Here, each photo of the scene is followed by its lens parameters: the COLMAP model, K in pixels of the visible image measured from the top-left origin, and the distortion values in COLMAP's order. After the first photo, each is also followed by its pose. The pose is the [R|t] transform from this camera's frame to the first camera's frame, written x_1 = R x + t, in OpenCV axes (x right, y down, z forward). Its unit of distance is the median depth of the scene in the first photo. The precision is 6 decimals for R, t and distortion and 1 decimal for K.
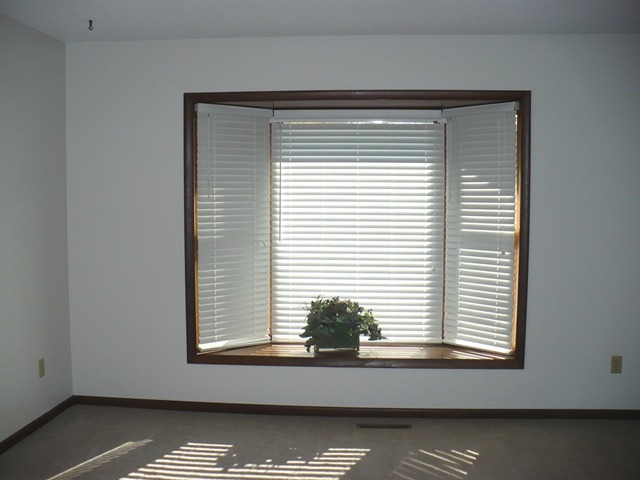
lens RADIAL K [[735.6, 0, 319.8], [0, 735.6, 240.7], [0, 0, 1]] dist [-0.191534, 0.014081]
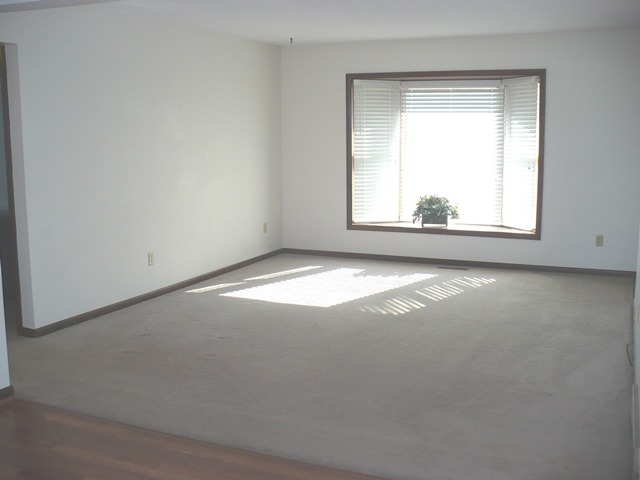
lens RADIAL K [[735.6, 0, 319.8], [0, 735.6, 240.7], [0, 0, 1]] dist [-0.191534, 0.014081]
pose [[0.942870, 0.044010, -0.330240, 0.342560], [-0.017946, 0.996507, 0.081564, 0.053952], [0.332676, -0.070977, 0.940366, -0.683319]]
